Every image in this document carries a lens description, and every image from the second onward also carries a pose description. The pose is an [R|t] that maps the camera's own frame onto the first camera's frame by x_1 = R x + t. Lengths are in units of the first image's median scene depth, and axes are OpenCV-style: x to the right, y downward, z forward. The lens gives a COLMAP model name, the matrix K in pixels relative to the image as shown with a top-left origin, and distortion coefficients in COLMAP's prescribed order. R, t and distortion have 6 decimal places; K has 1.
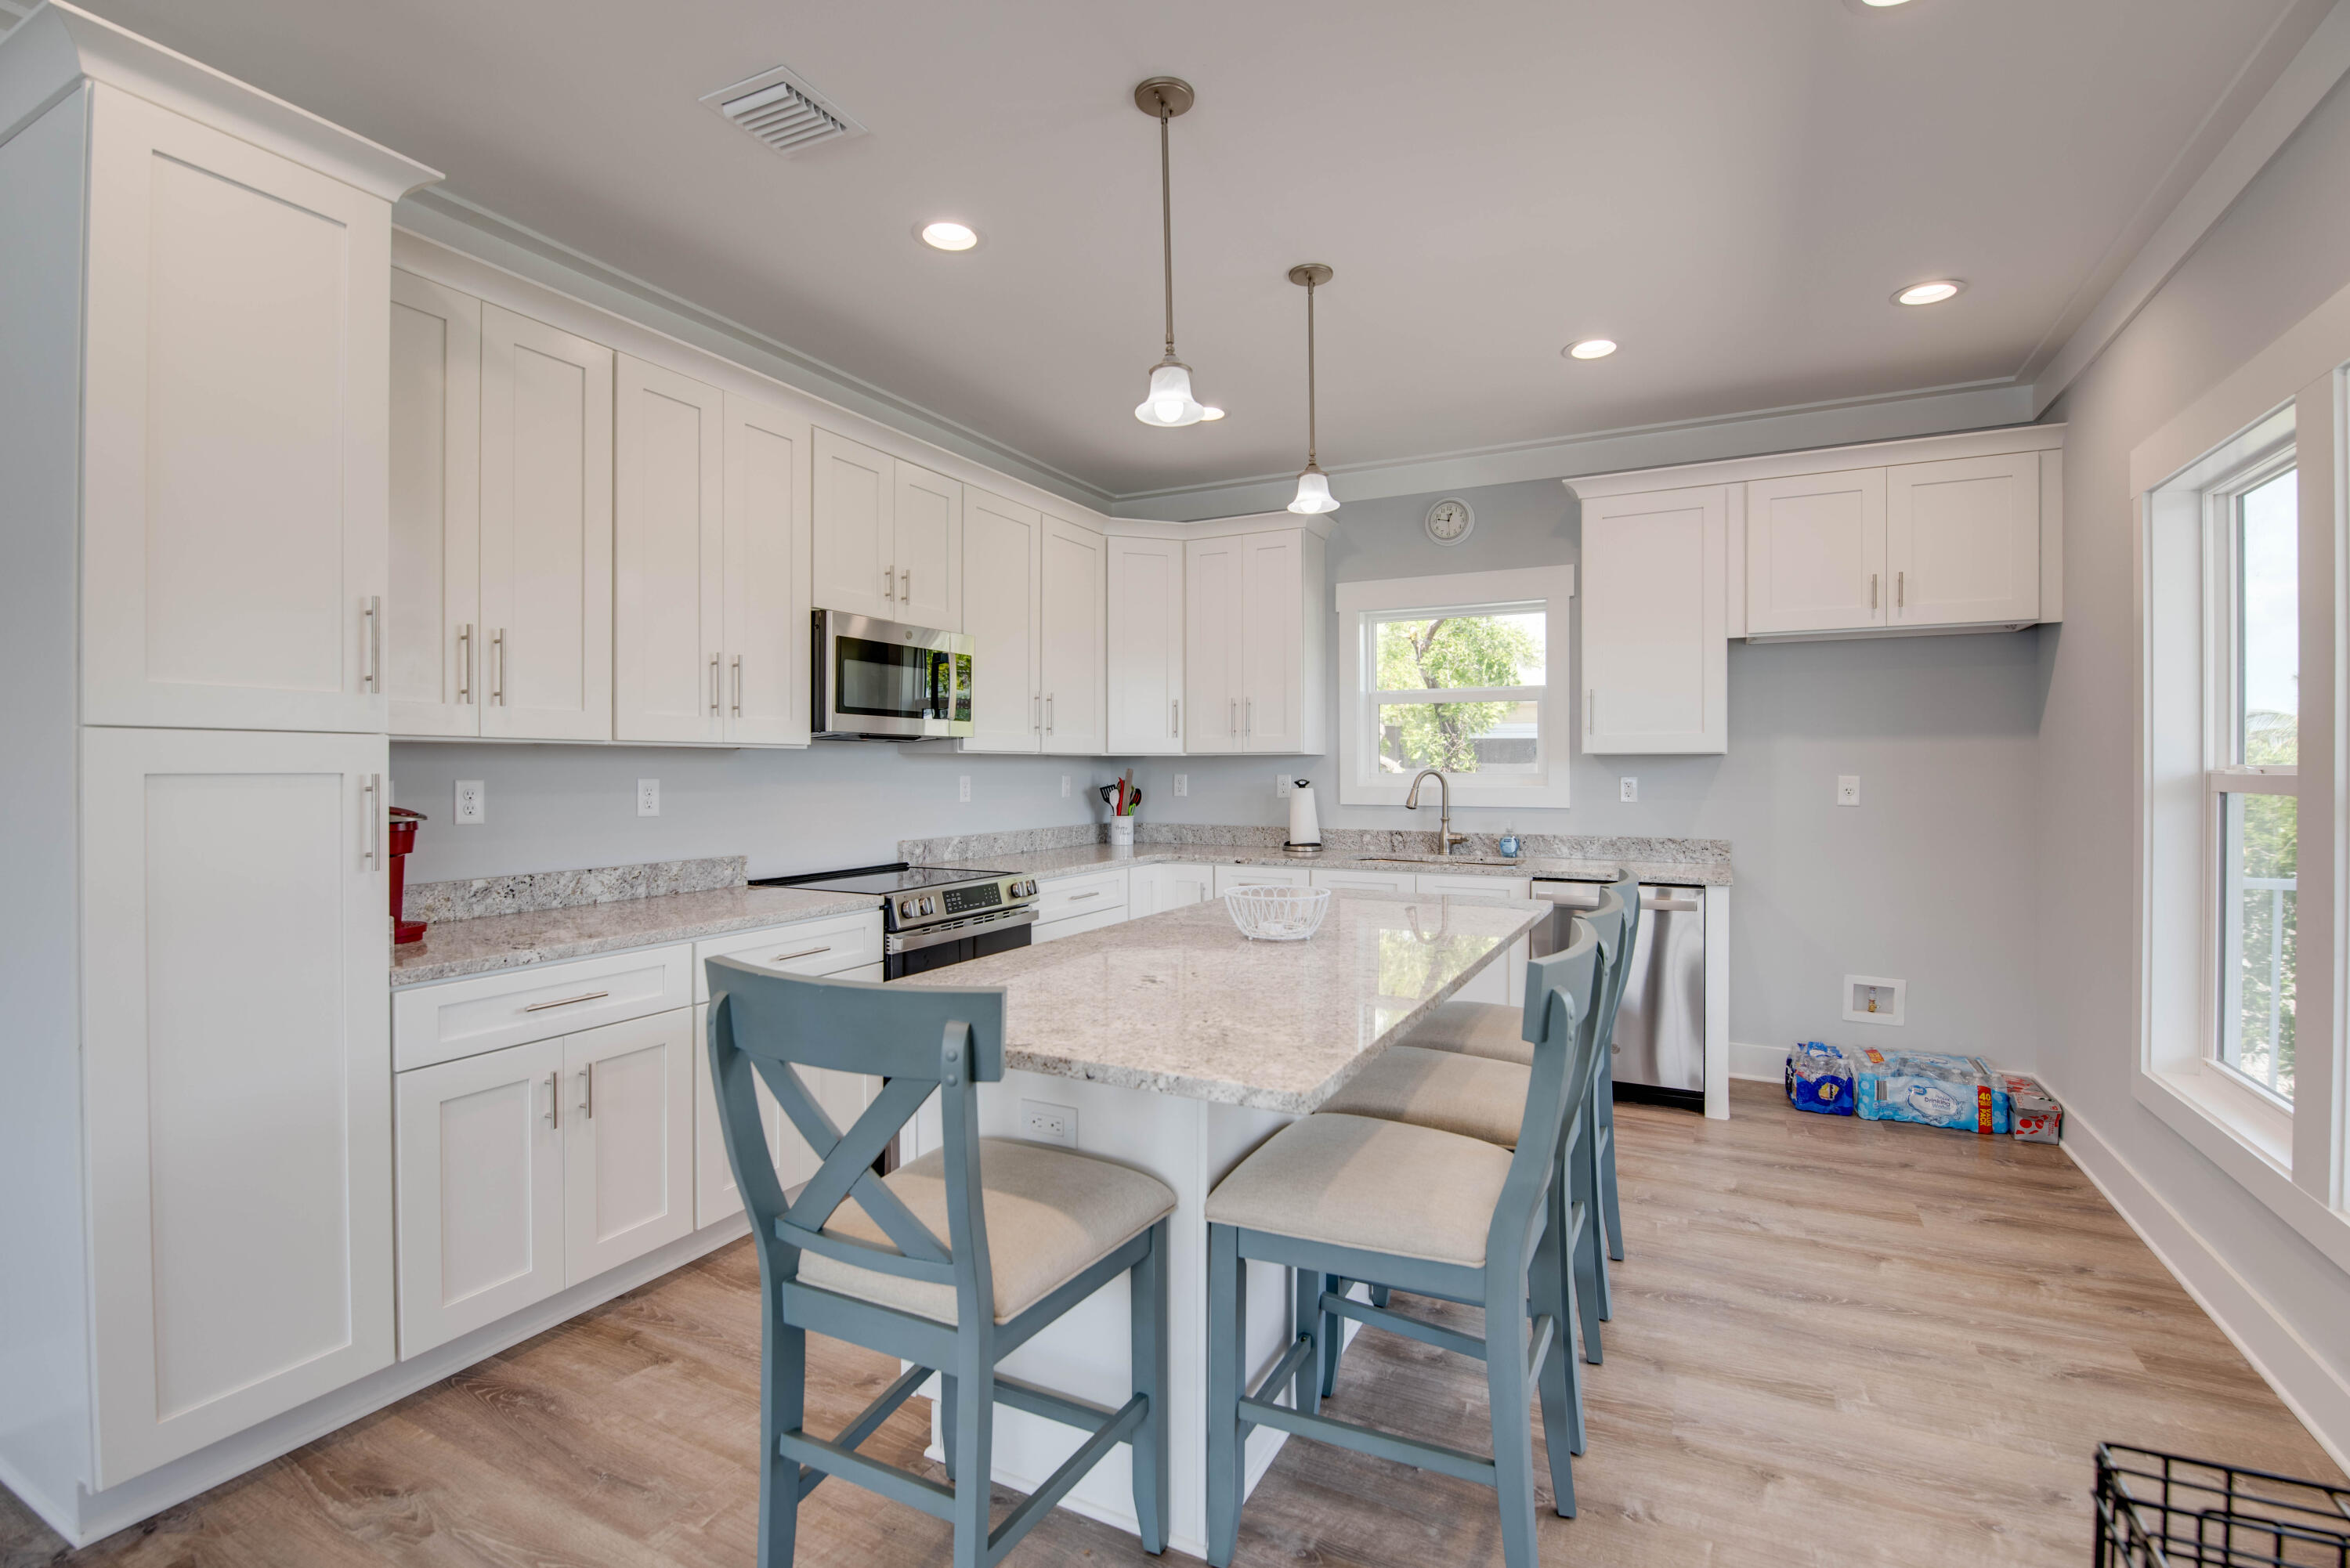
lens RADIAL K [[1031.8, 0, 1186.4], [0, 1031.8, 764.6], [0, 0, 1]] dist [-0.008934, -0.007087]
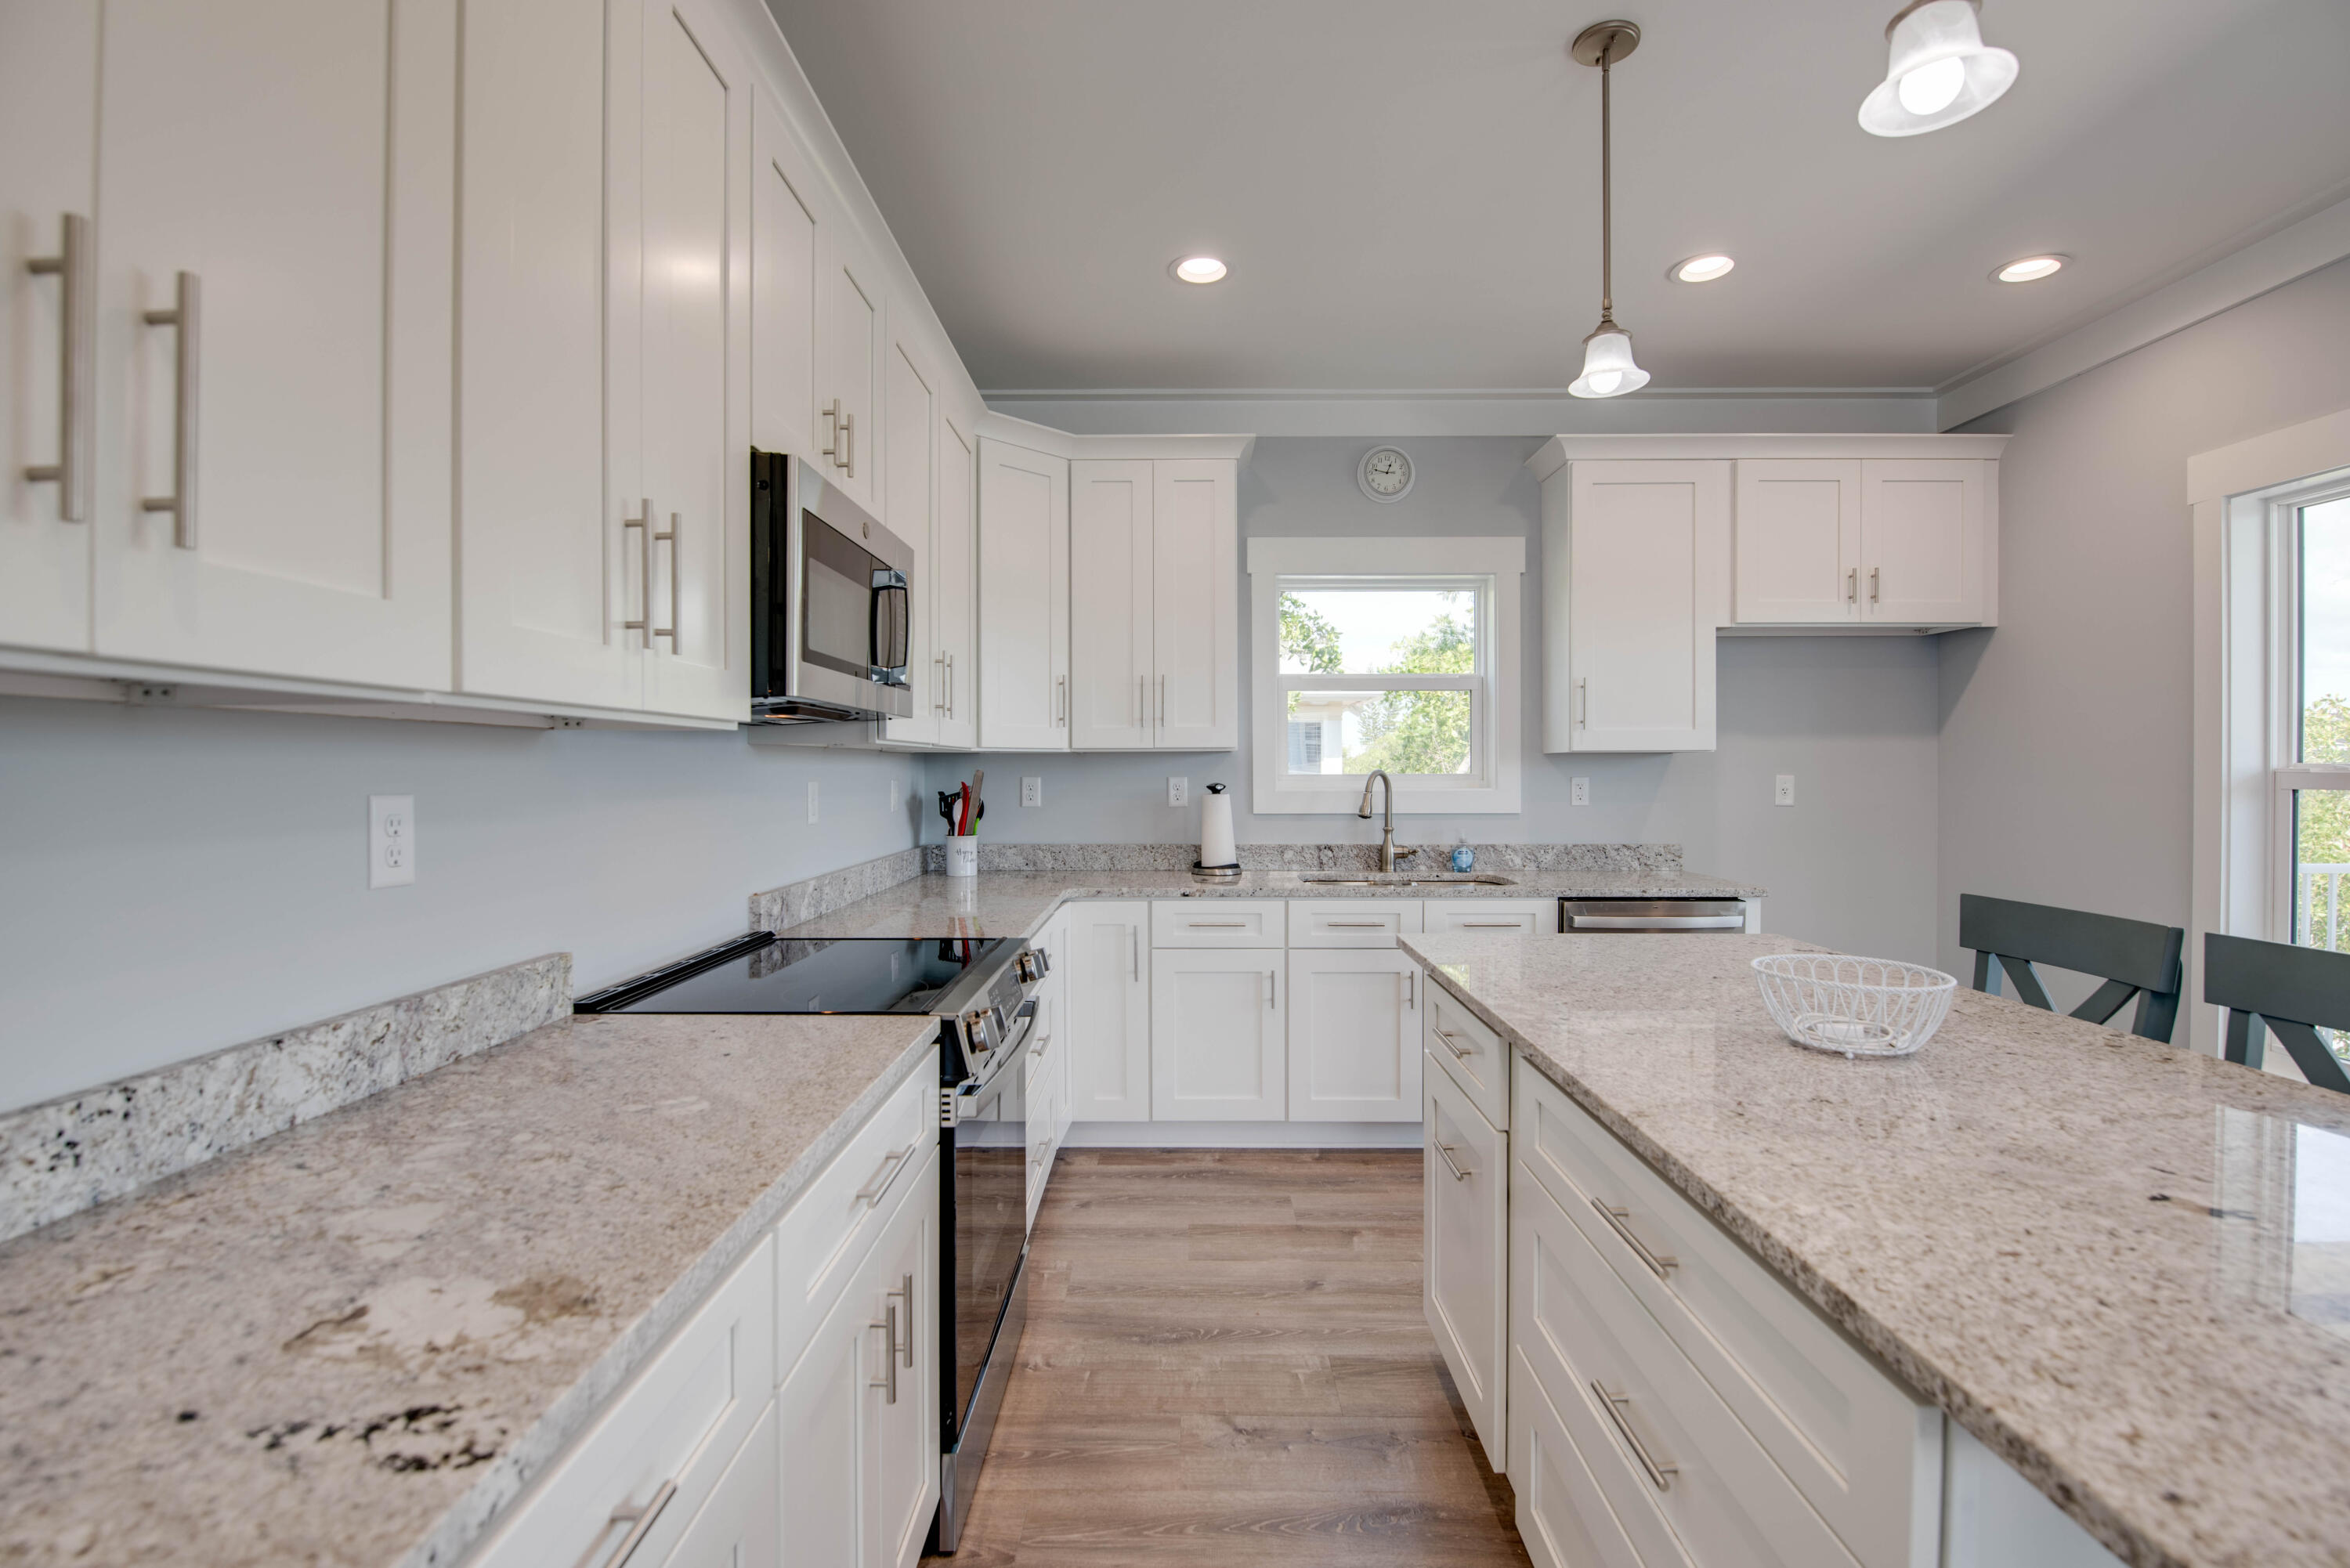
lens RADIAL K [[1031.8, 0, 1150.4], [0, 1031.8, 765.5], [0, 0, 1]] dist [-0.008934, -0.007087]
pose [[0.901264, -0.000160, 0.433271, -0.312599], [0.000348, 1.000000, -0.000355, 0.001568], [-0.433271, 0.000471, 0.901264, 0.361438]]
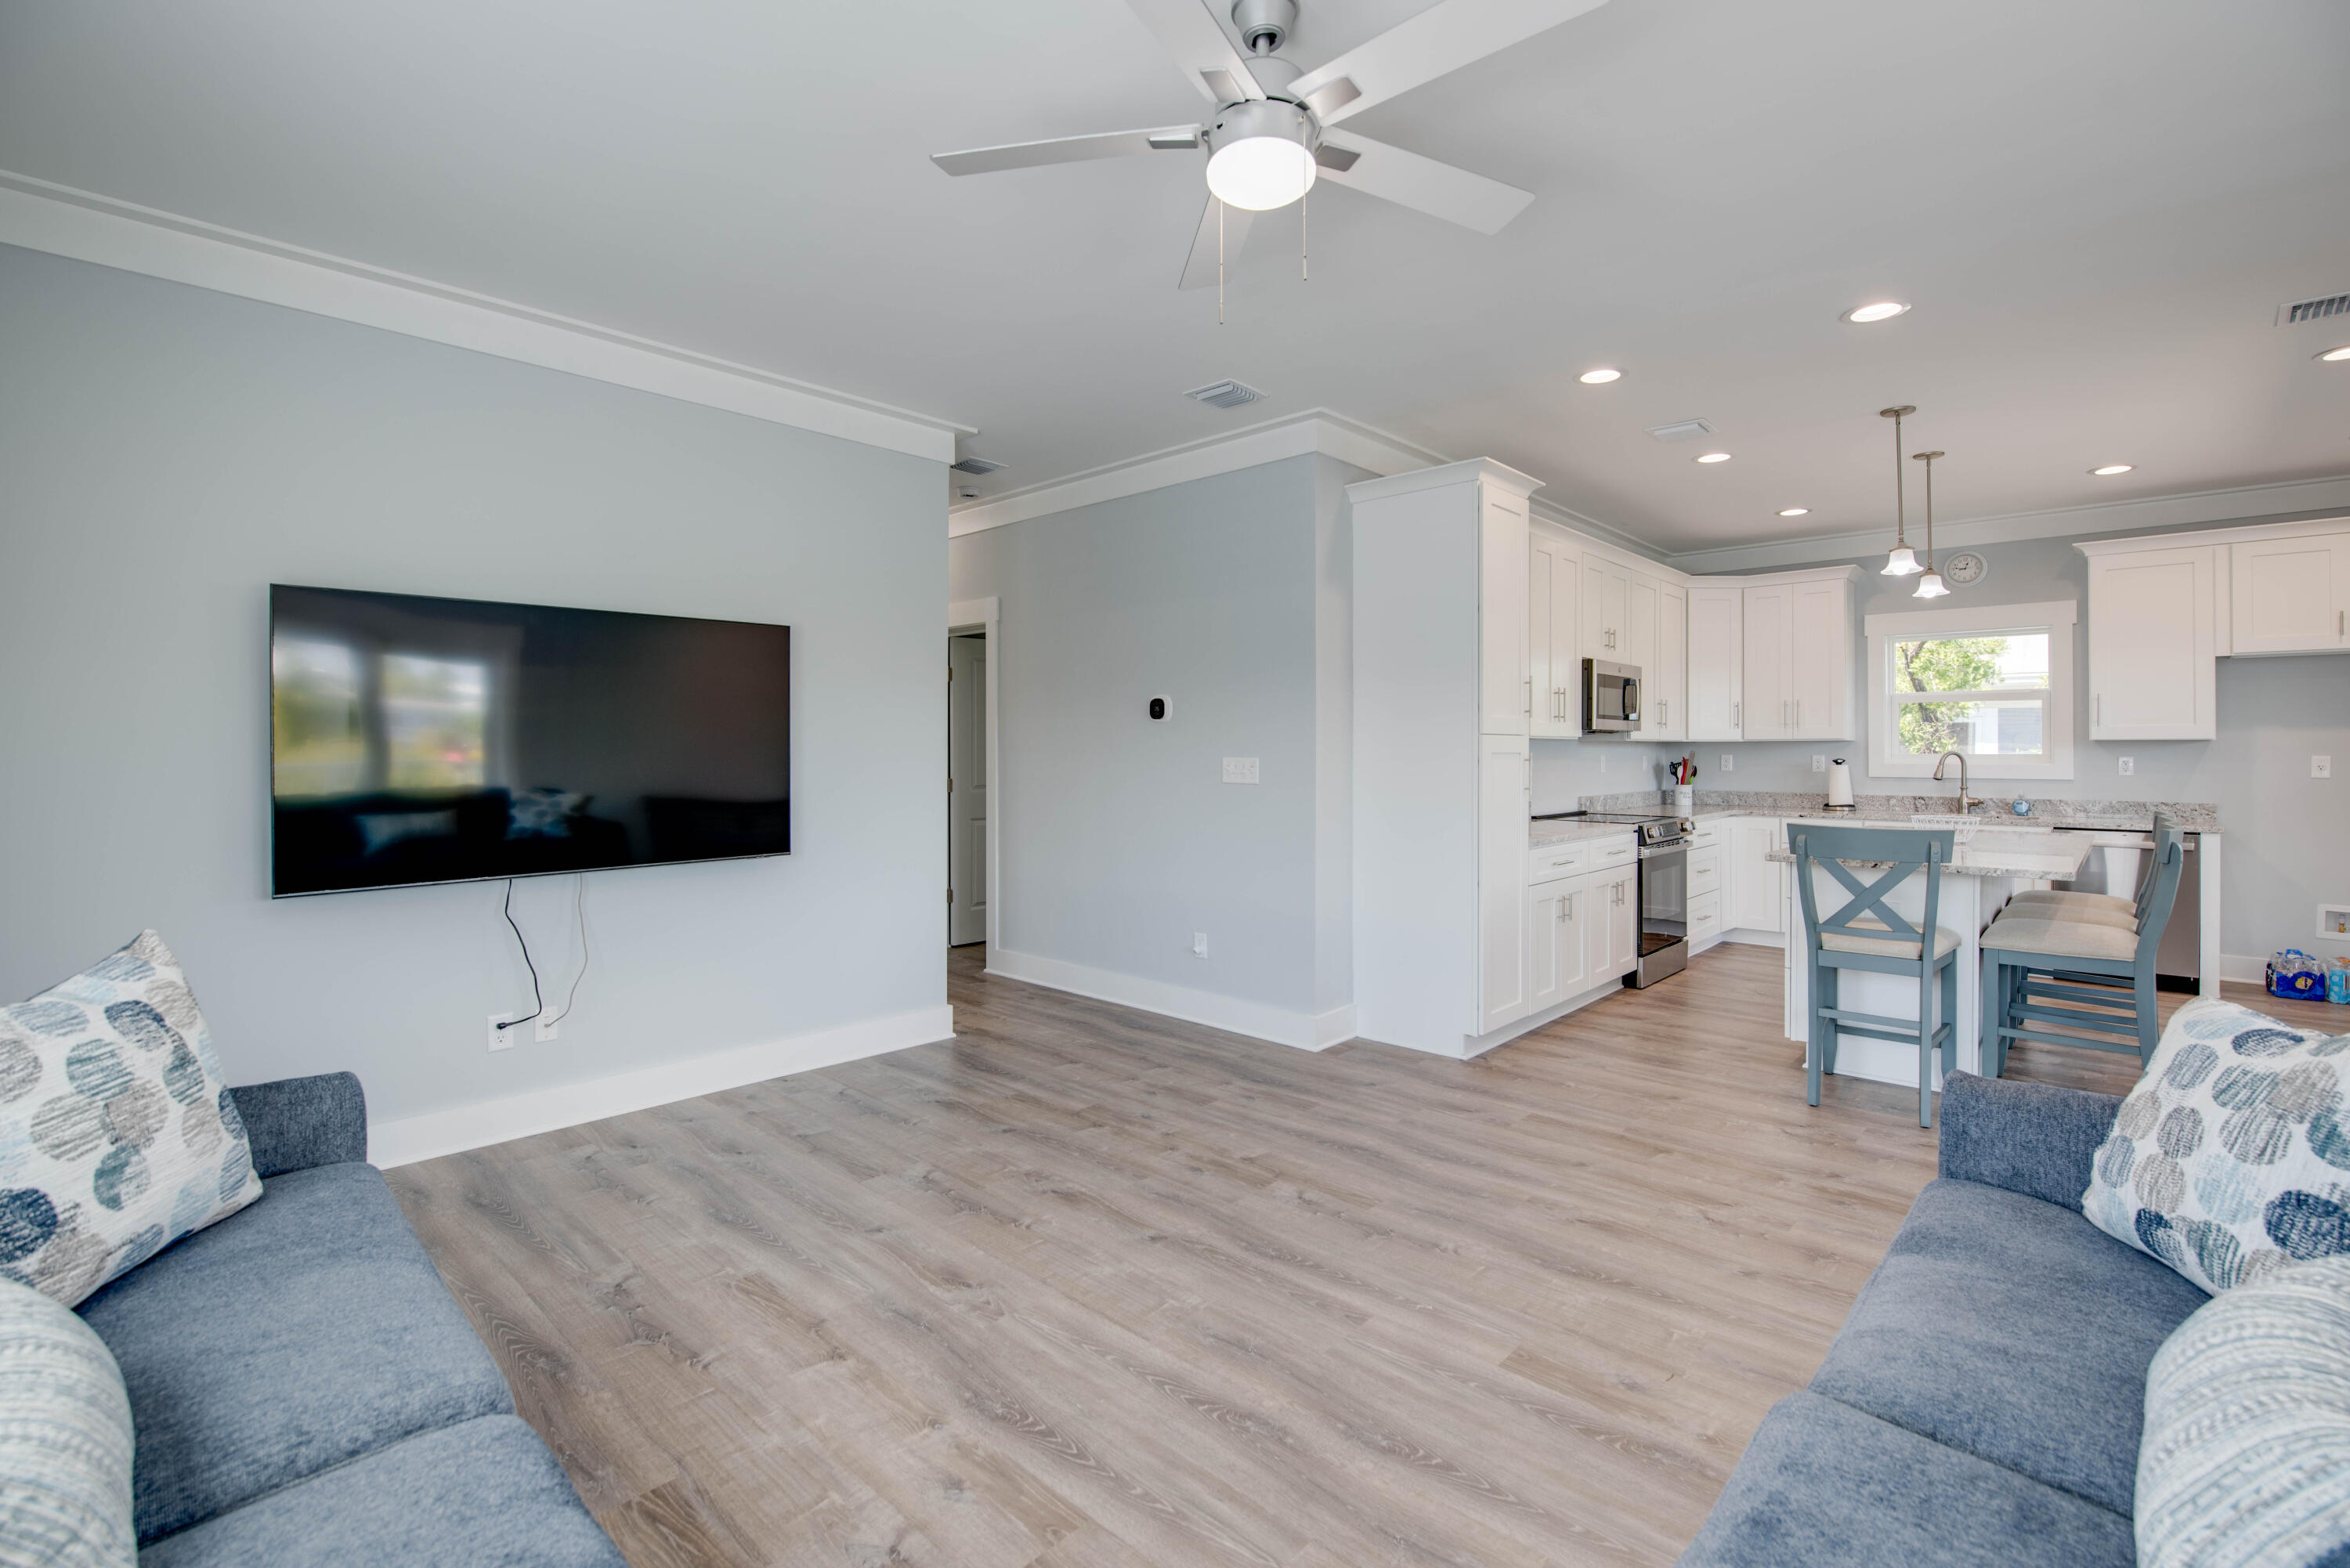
lens RADIAL K [[1031.8, 0, 1162.1], [0, 1031.8, 754.6], [0, 0, 1]] dist [-0.008934, -0.007087]
pose [[0.959154, 0.001349, -0.282882, -0.425284], [0.001288, 0.999957, 0.009136, -0.005525], [0.282882, -0.009127, 0.959111, -0.669084]]
